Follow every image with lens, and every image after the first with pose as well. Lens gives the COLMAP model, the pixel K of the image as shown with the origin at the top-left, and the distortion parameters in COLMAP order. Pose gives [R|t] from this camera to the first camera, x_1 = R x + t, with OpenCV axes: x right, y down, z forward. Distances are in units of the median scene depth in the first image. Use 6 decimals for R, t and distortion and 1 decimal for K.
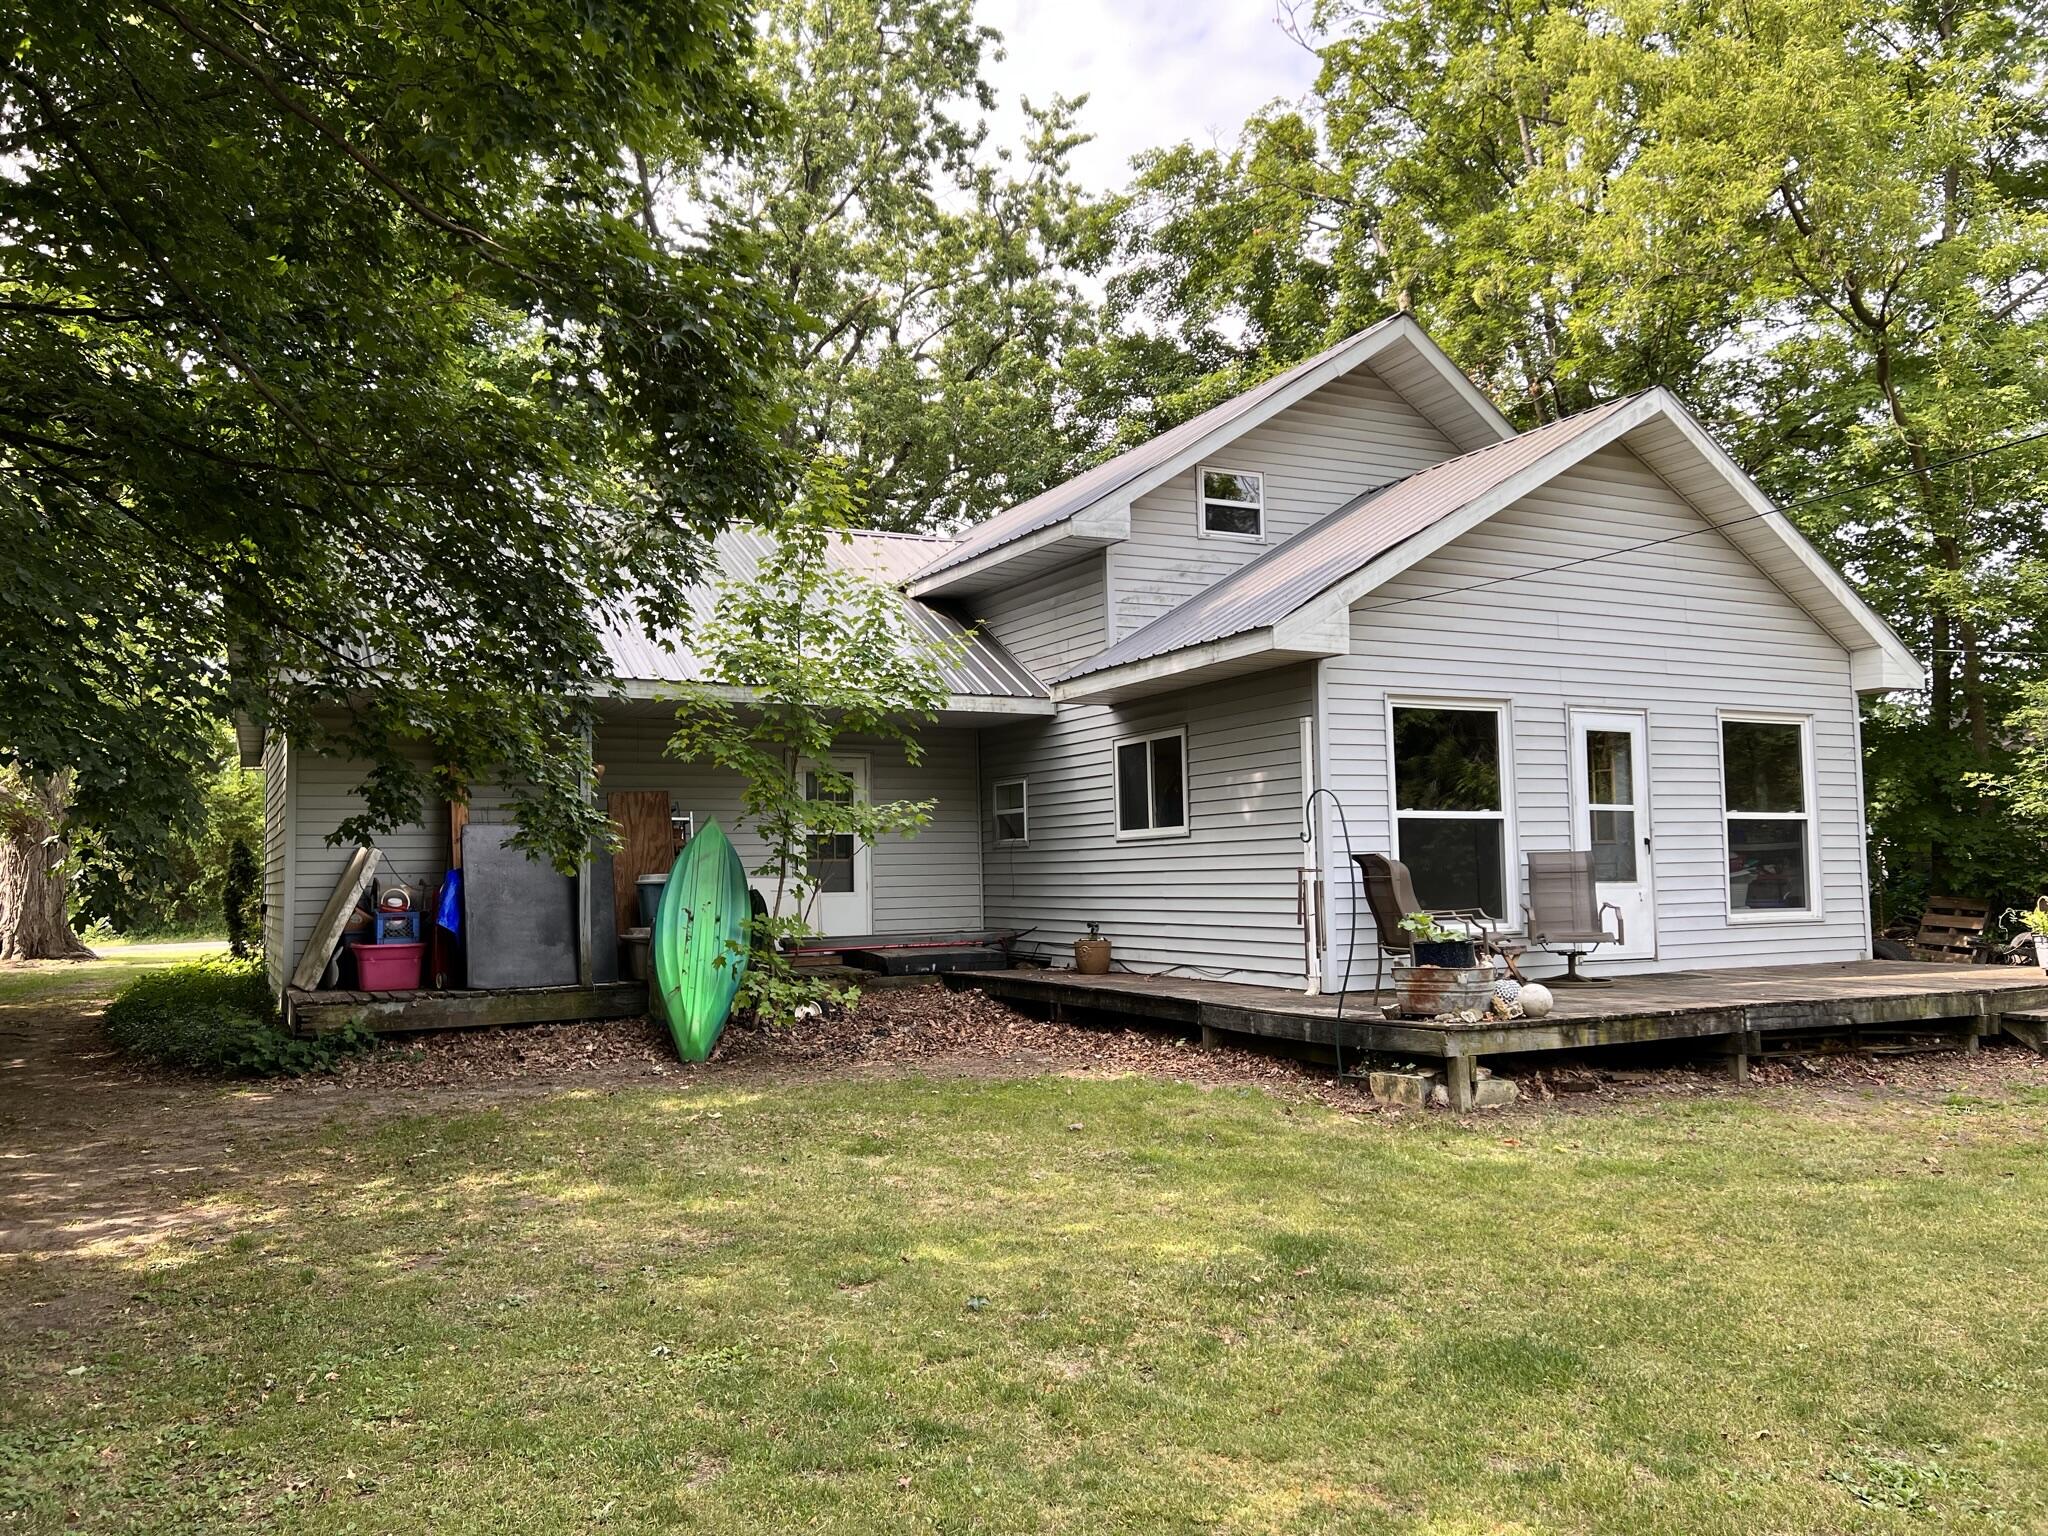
lens RADIAL K [[1543.4, 0, 1027.1], [0, 1543.4, 764.2], [0, 0, 1]] dist [0.049760, -0.000723]
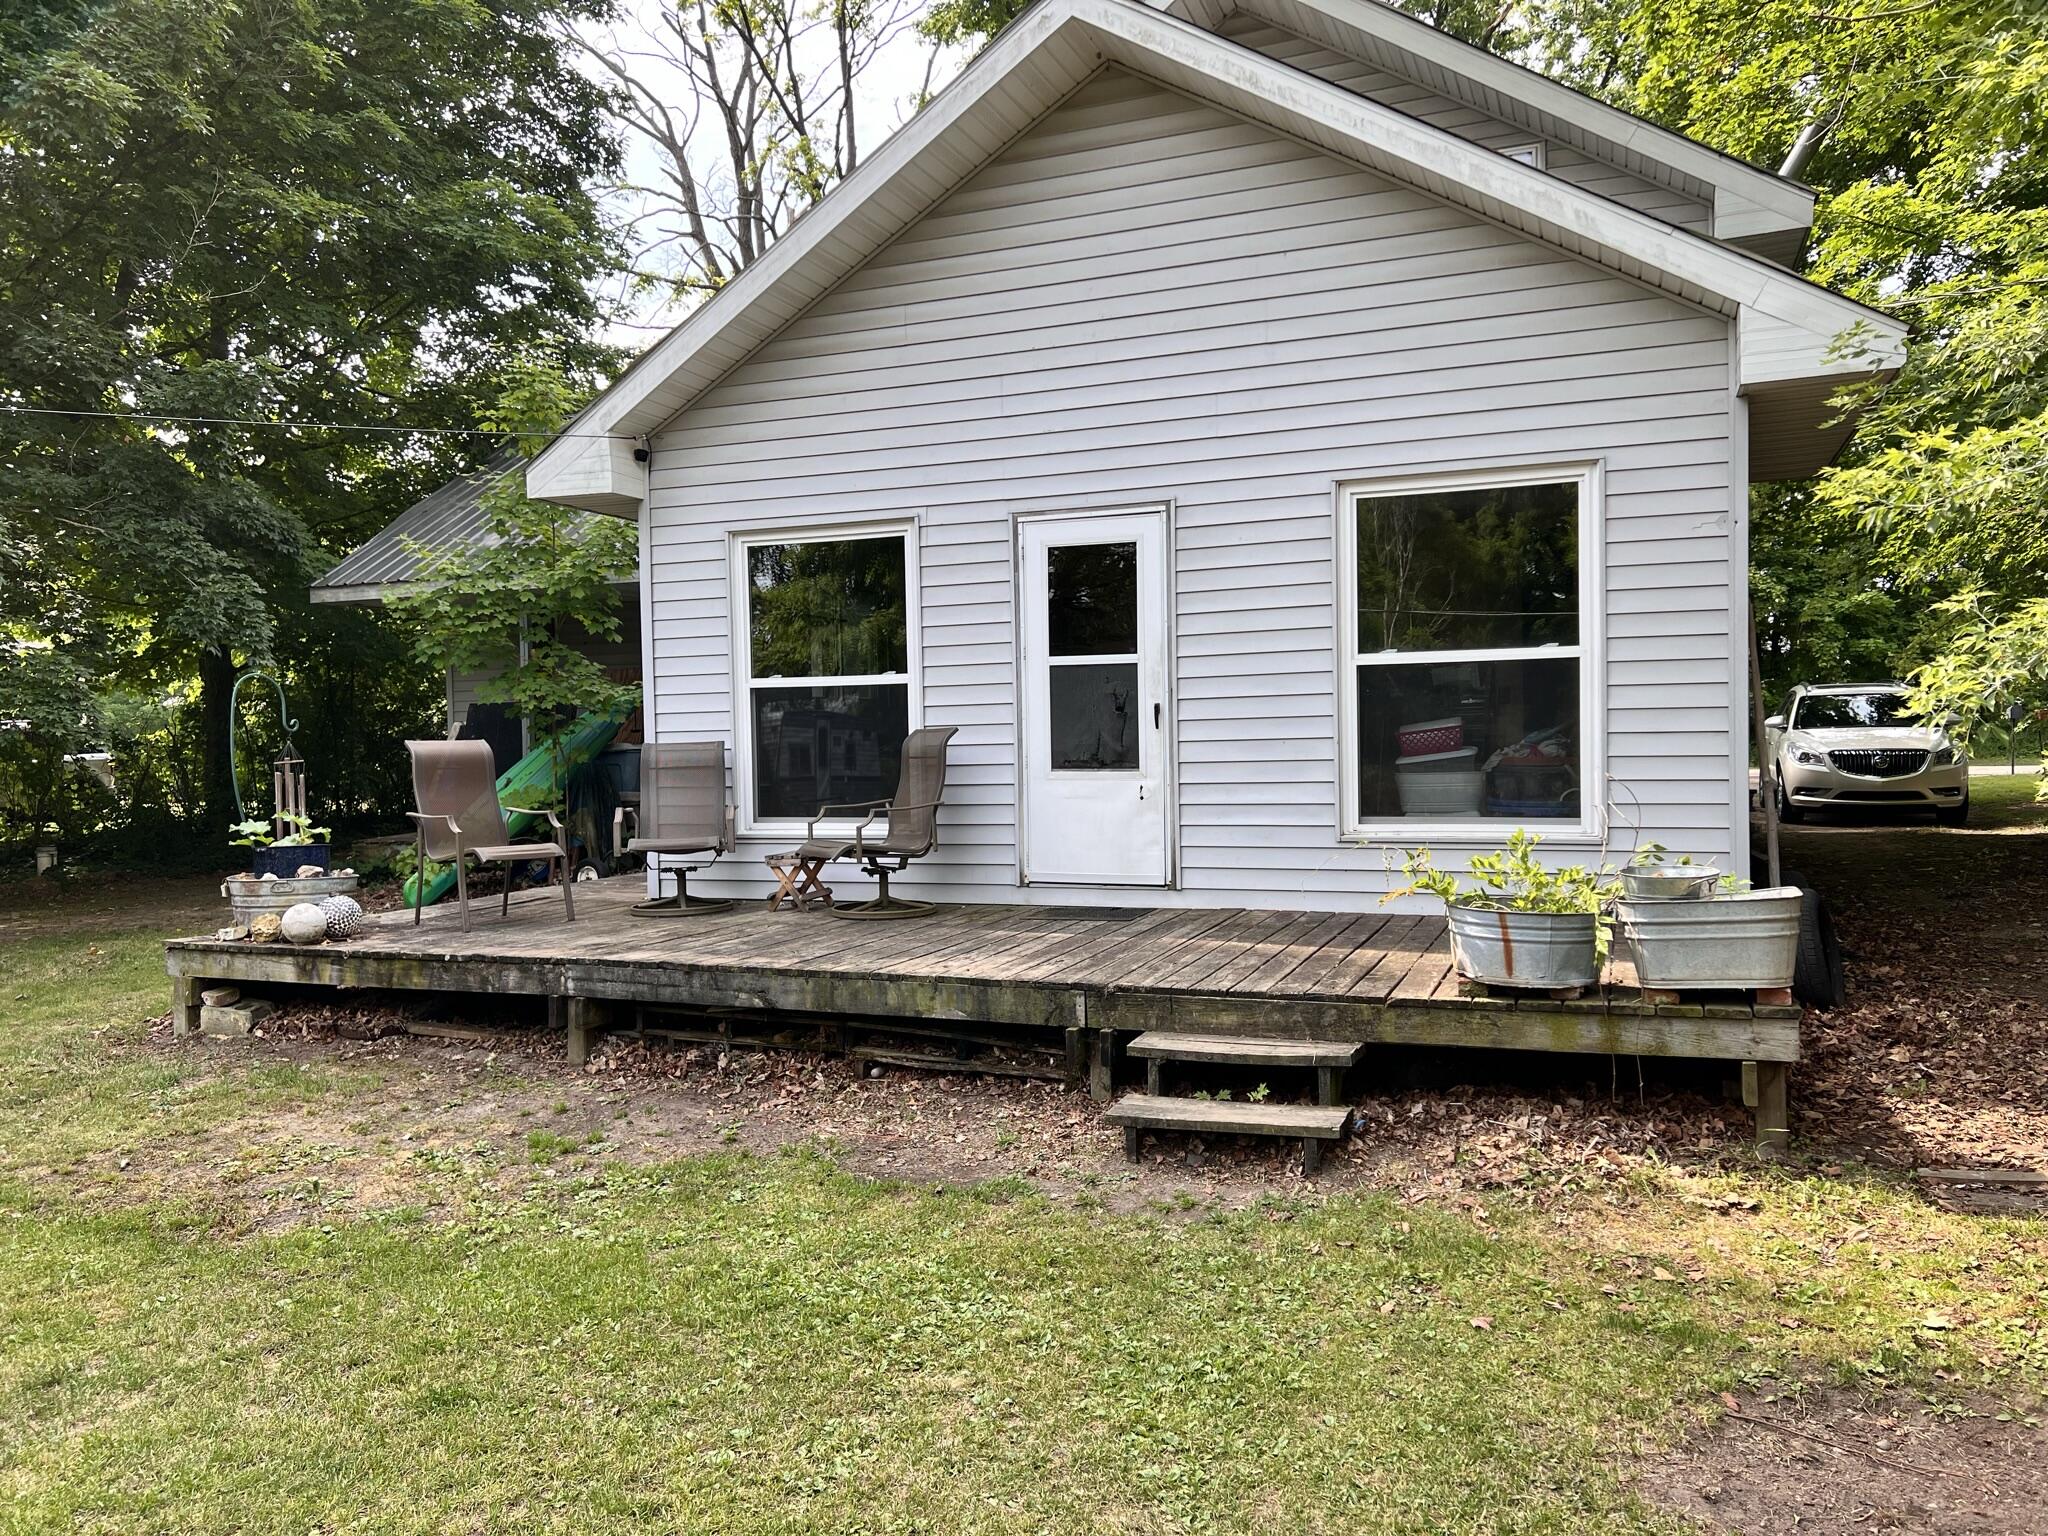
lens RADIAL K [[1543.4, 0, 1026.5], [0, 1543.4, 775.4], [0, 0, 1]] dist [0.049760, -0.000723]
pose [[0.640571, 0.025998, -0.767459, 0.879988], [0.064678, 0.994049, 0.087658, 0.017629], [0.765170, -0.105789, 0.635077, 0.558168]]
